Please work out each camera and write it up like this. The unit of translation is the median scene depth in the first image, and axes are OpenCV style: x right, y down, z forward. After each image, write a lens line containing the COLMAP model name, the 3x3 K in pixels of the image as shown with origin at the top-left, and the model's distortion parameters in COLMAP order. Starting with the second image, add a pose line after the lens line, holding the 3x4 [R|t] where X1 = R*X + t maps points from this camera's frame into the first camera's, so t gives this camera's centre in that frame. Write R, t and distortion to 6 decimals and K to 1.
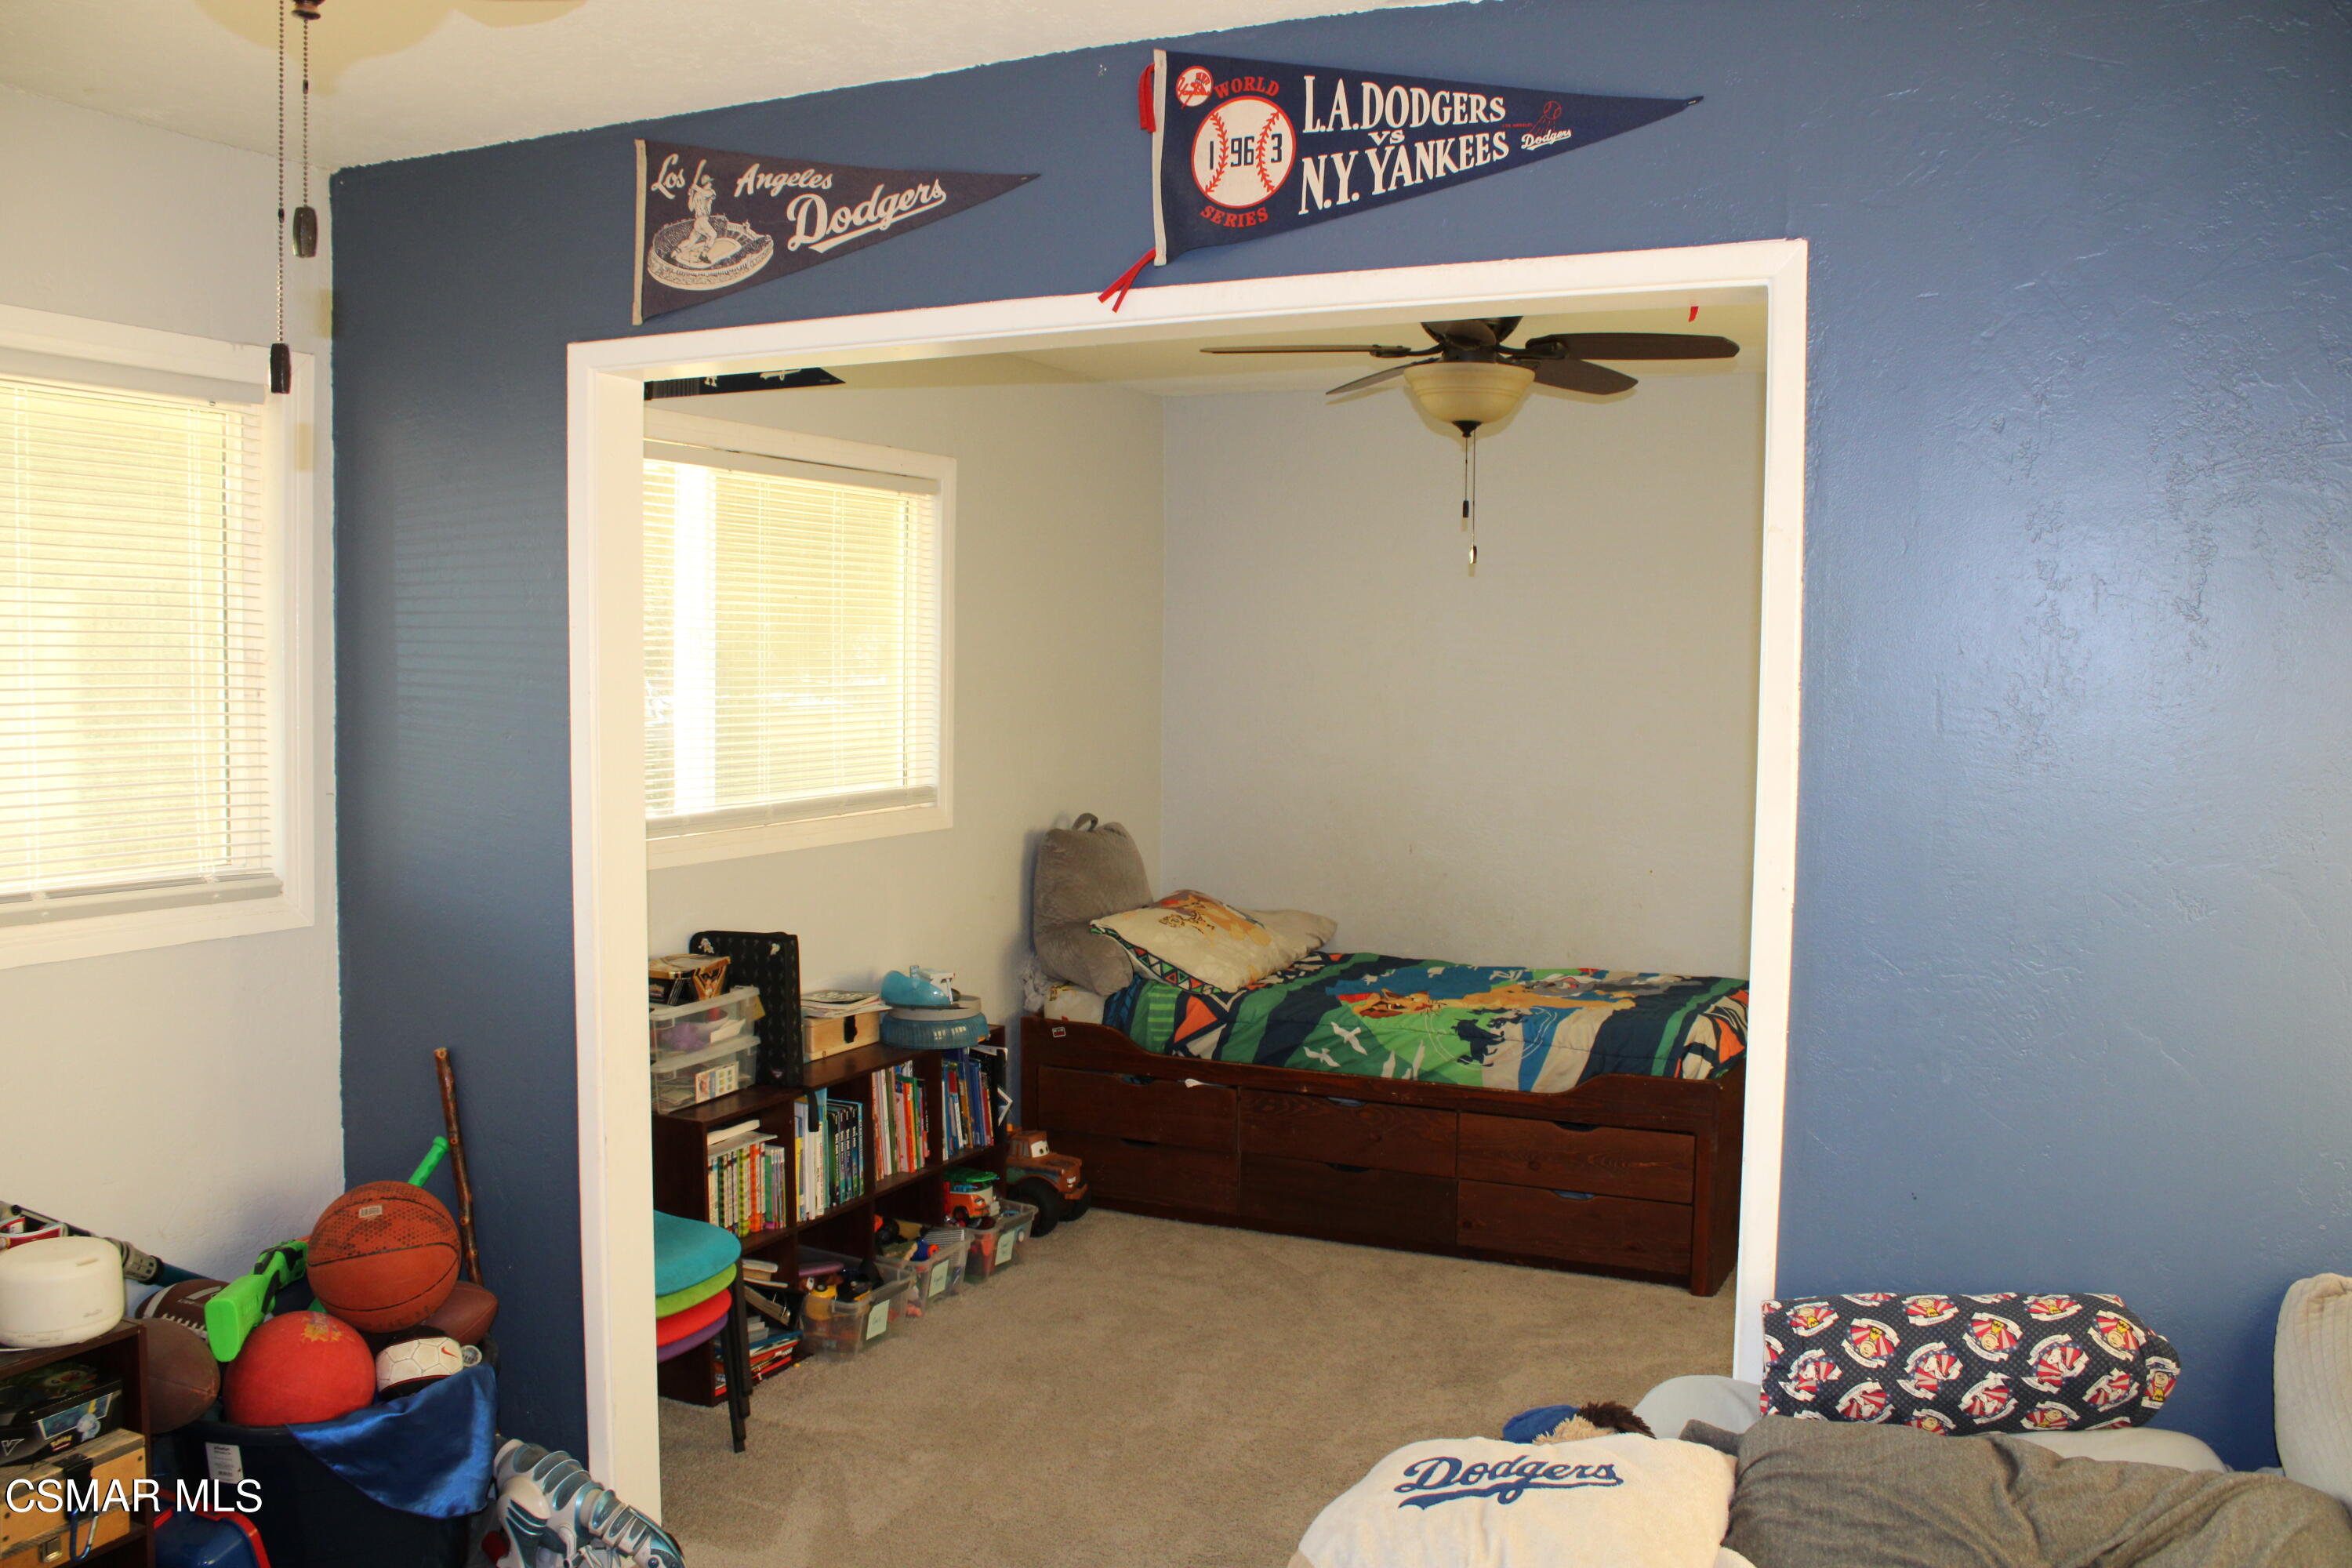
lens RADIAL K [[1948.8, 0, 1176.0], [0, 1948.8, 784.0], [0, 0, 1]] dist [-0.169472, 0.151688]
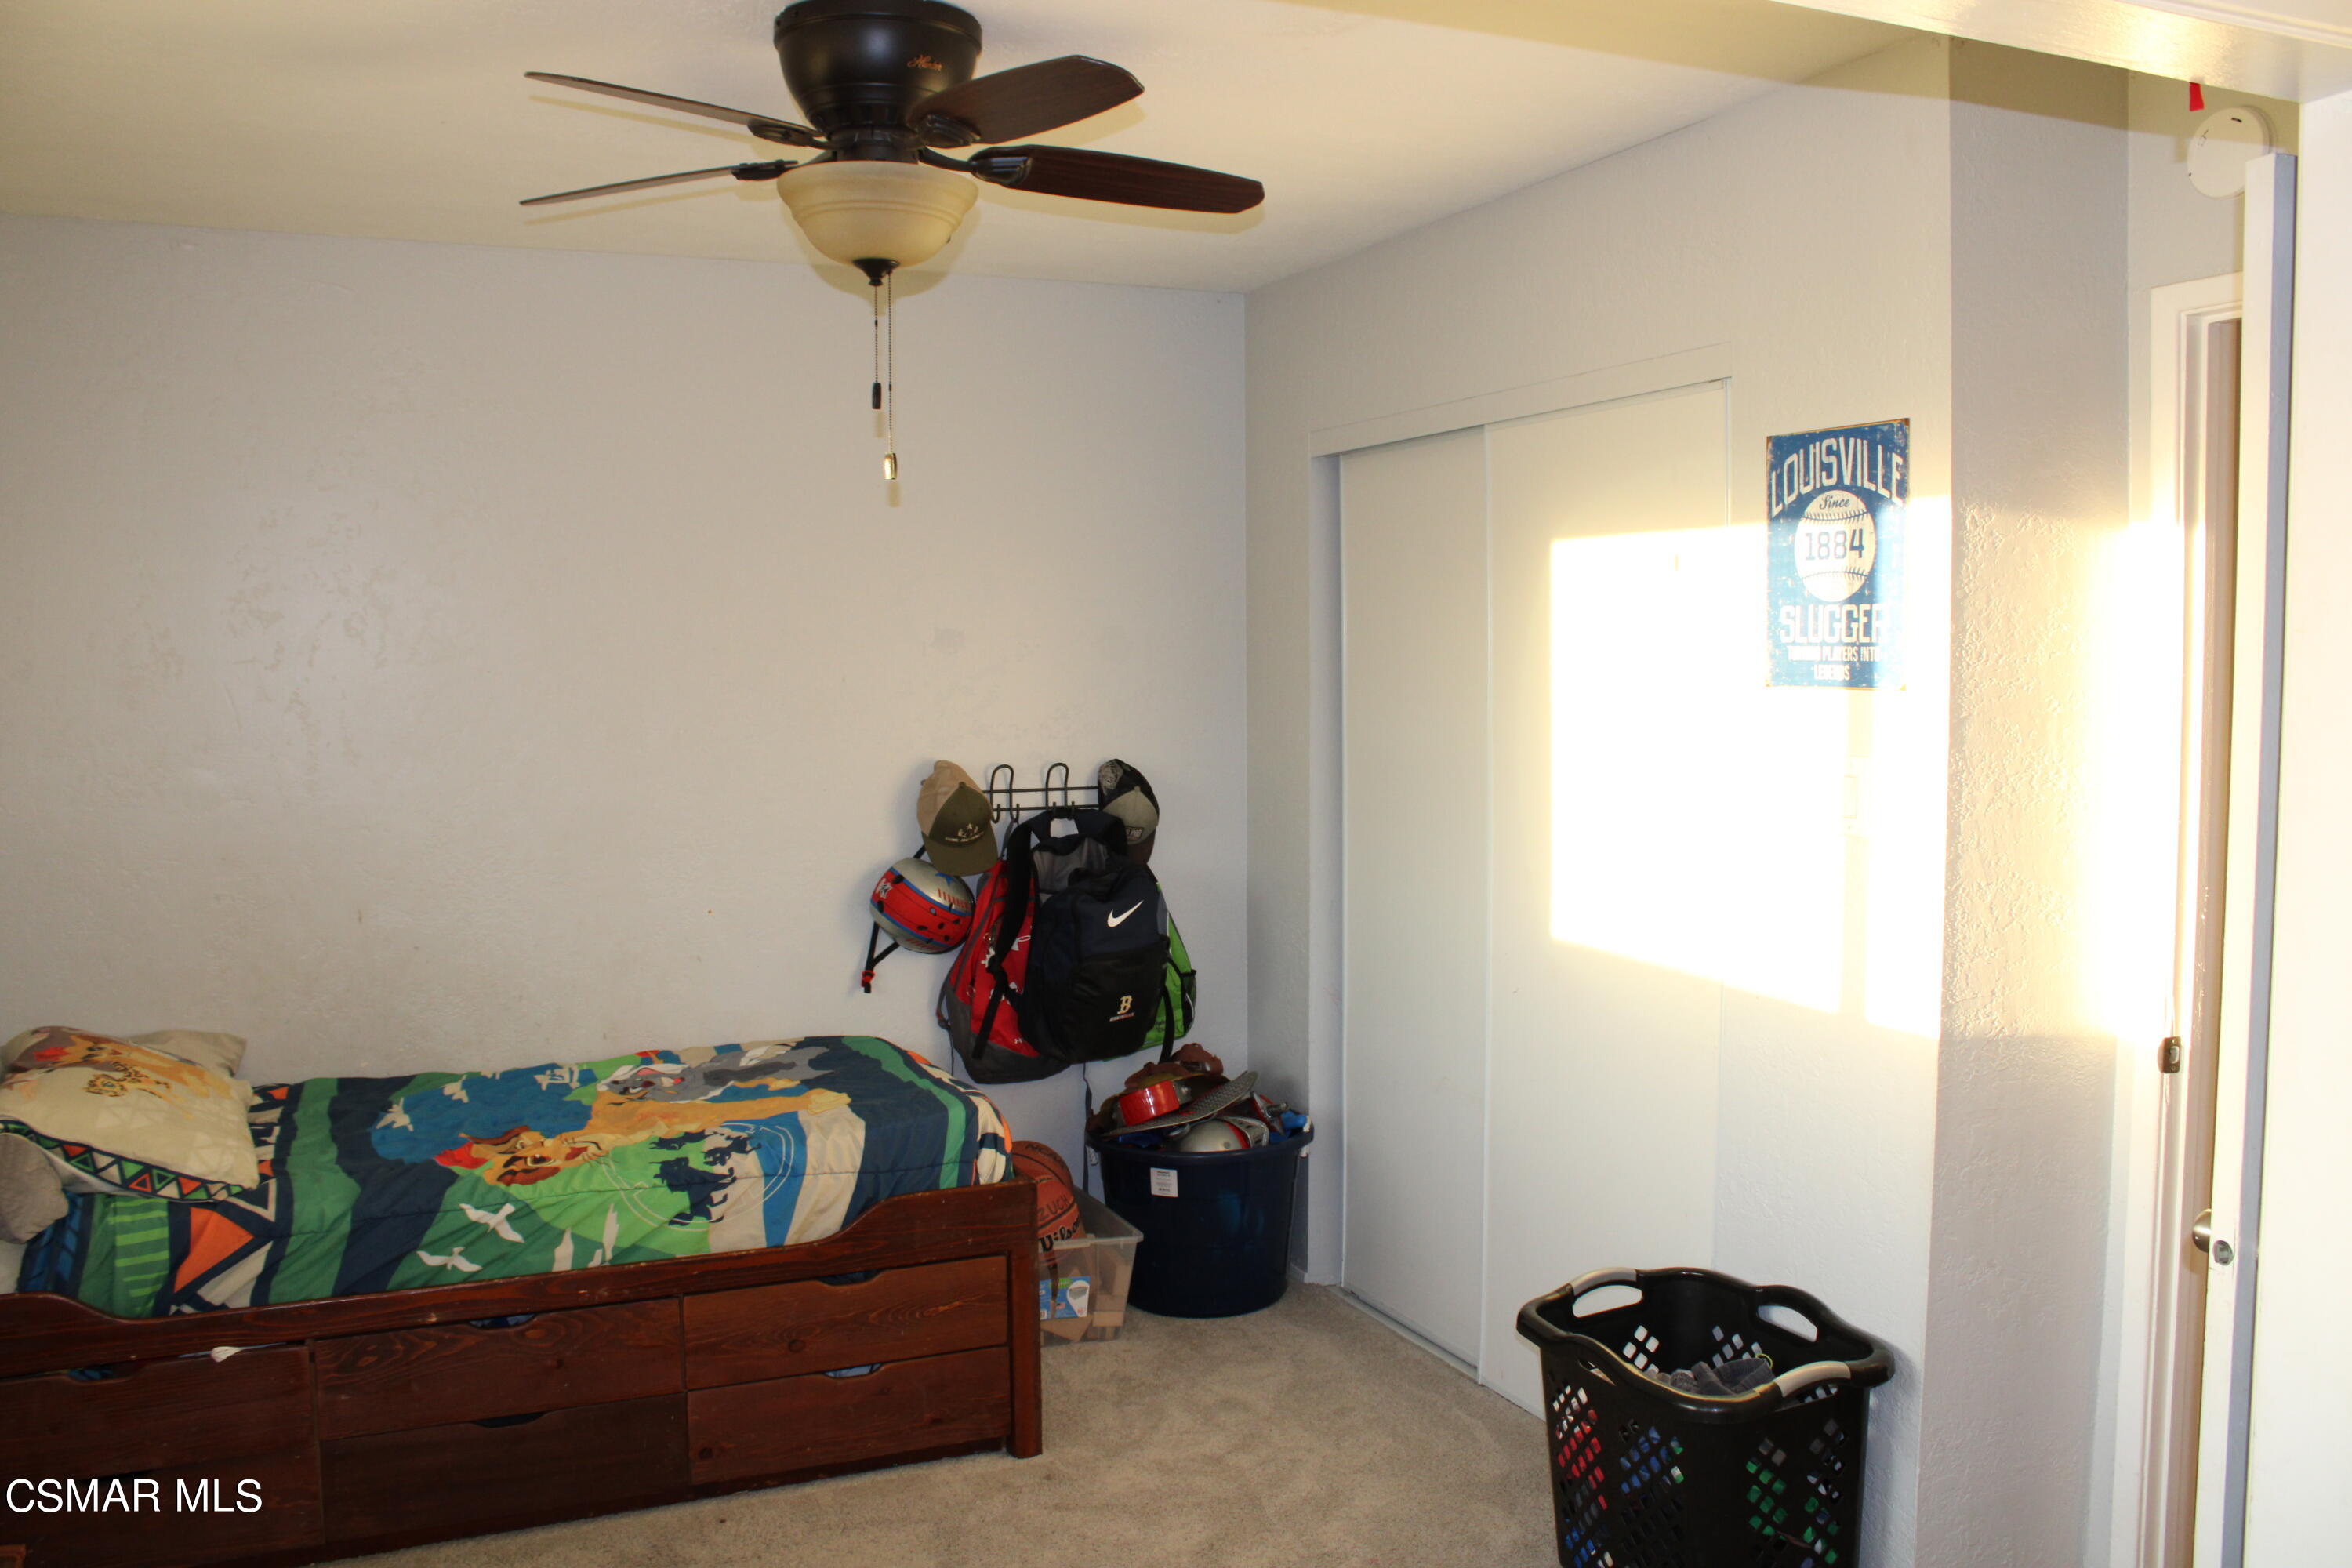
lens RADIAL K [[1948.8, 0, 1176.0], [0, 1948.8, 784.0], [0, 0, 1]] dist [-0.169472, 0.151688]
pose [[0.646782, -0.066108, 0.759805, -0.404389], [0.059206, 0.997582, 0.036397, -0.041991], [-0.760373, 0.021445, 0.649132, 0.716041]]
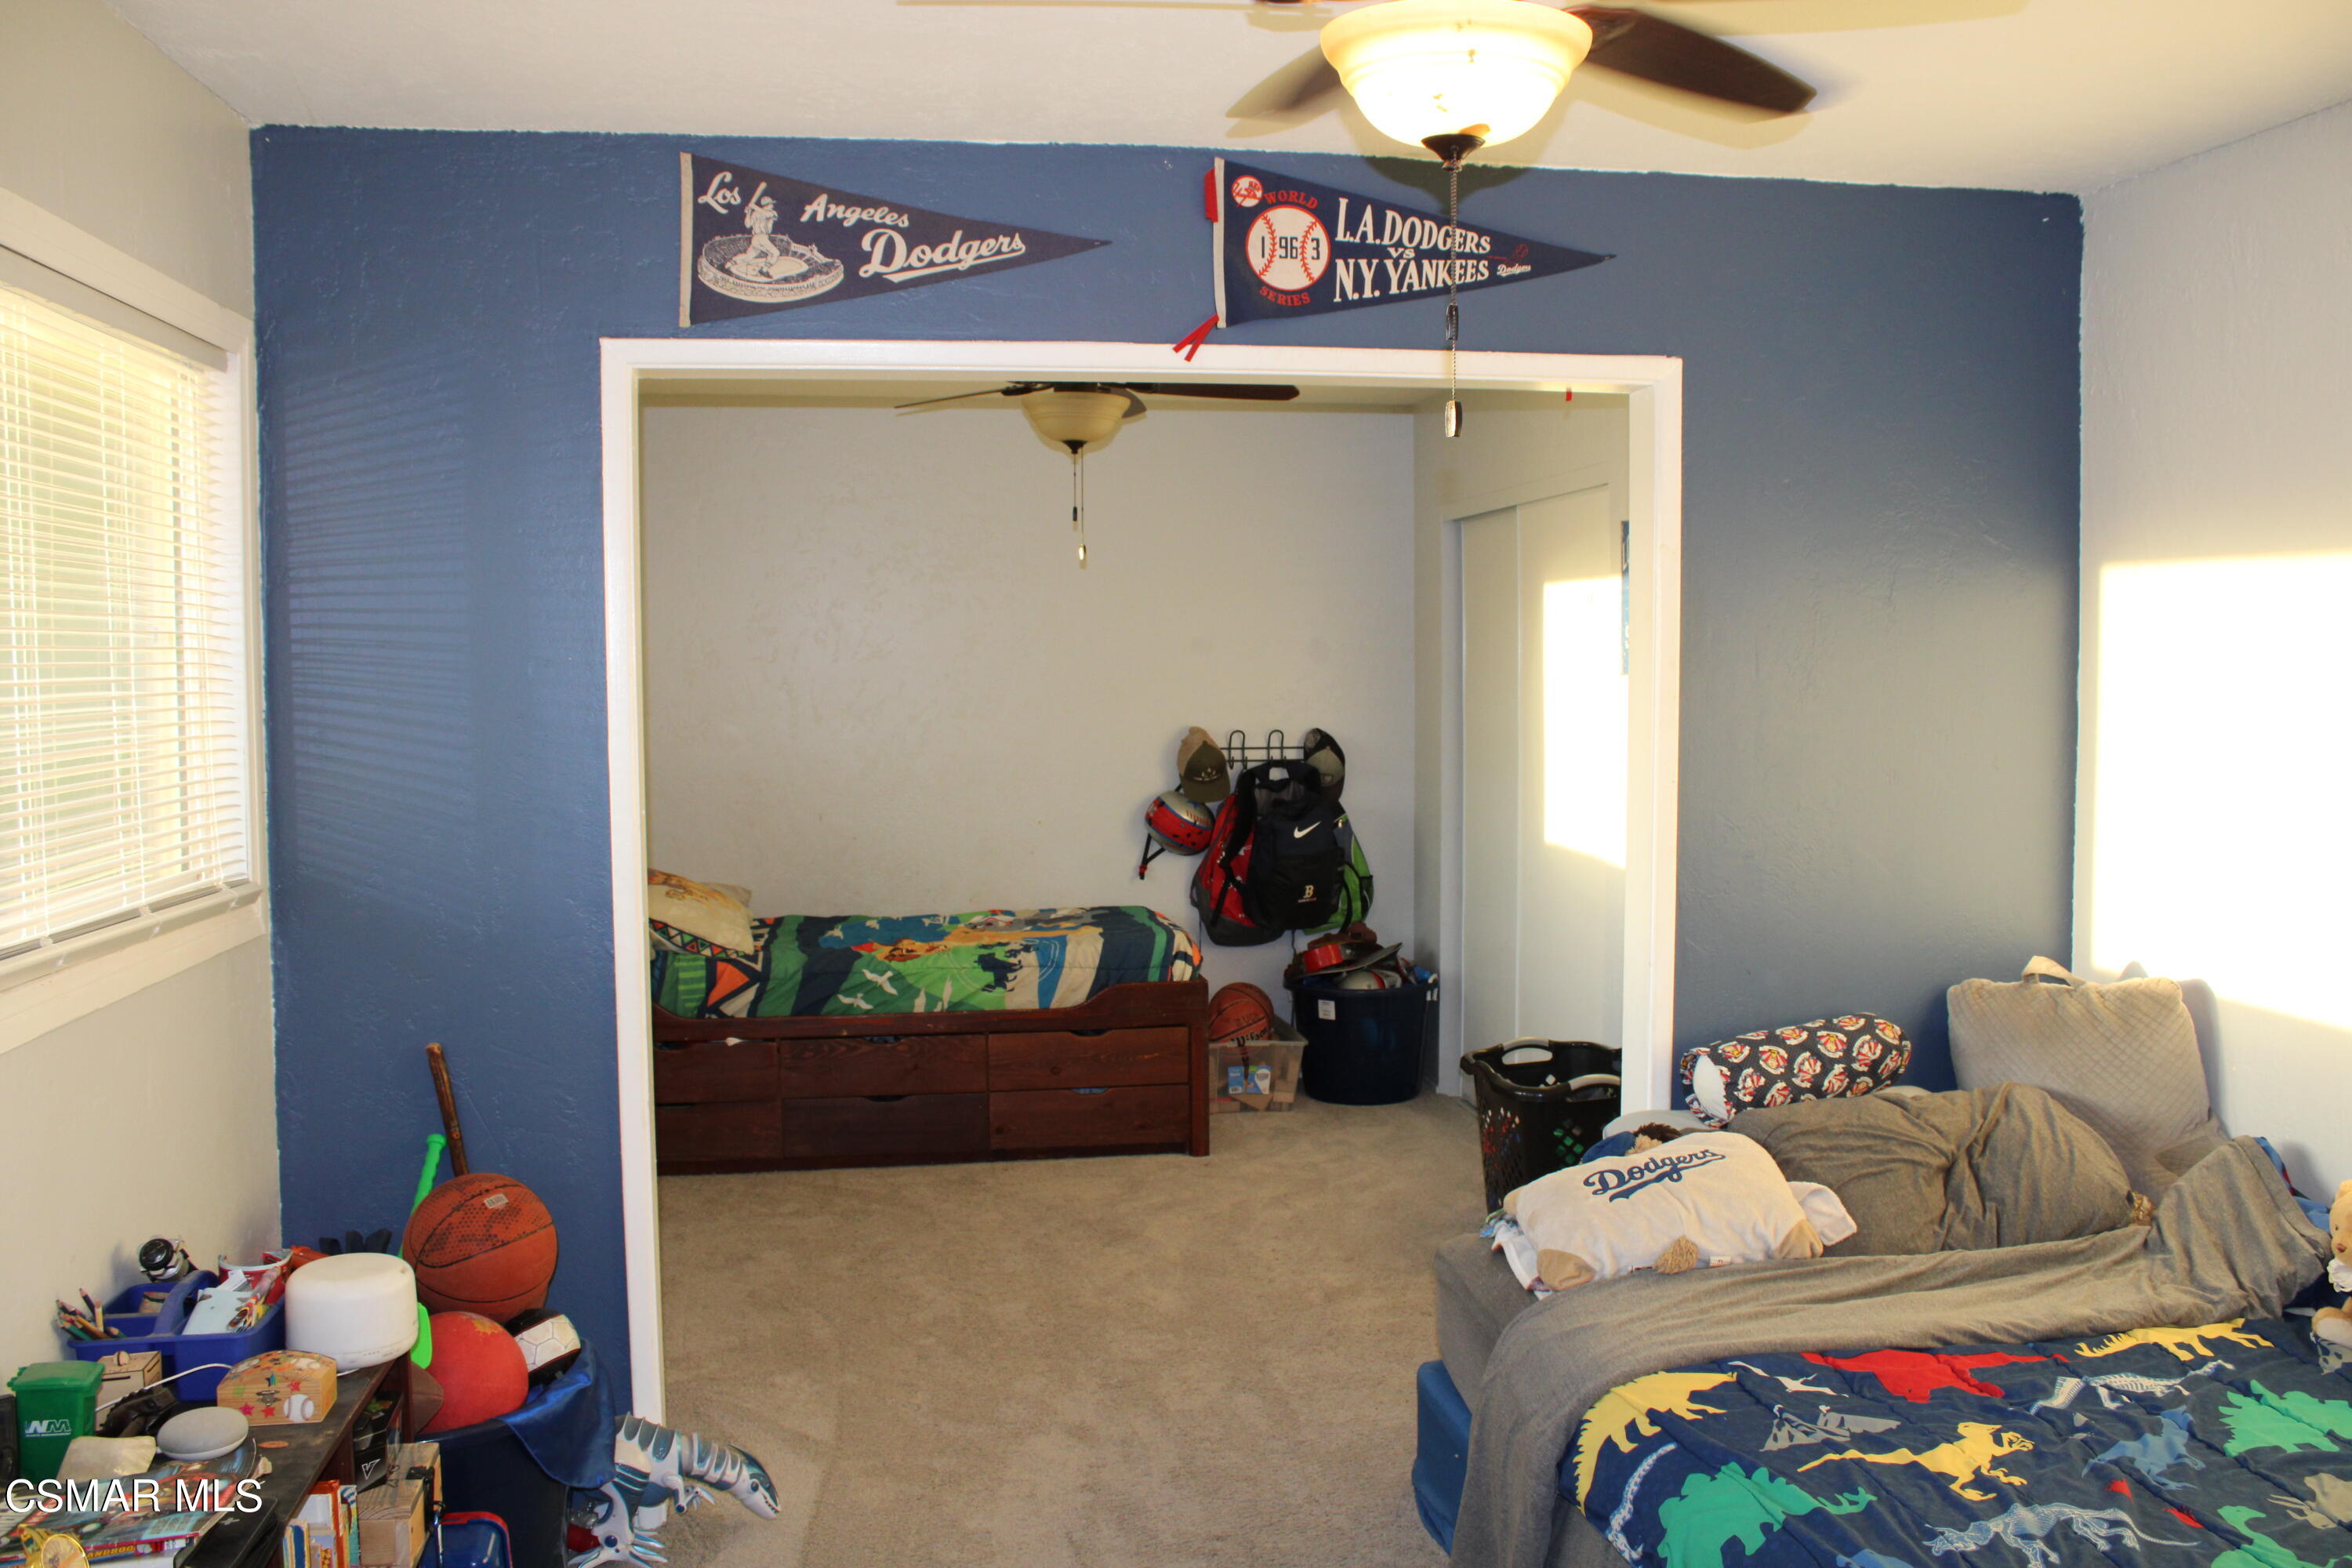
lens RADIAL K [[1948.8, 0, 1176.0], [0, 1948.8, 784.0], [0, 0, 1]] dist [-0.169472, 0.151688]
pose [[0.817181, -0.051510, 0.574075, -0.704173], [0.049054, 0.998600, 0.019775, 0.005500], [-0.574290, 0.012001, 0.818564, -0.024807]]
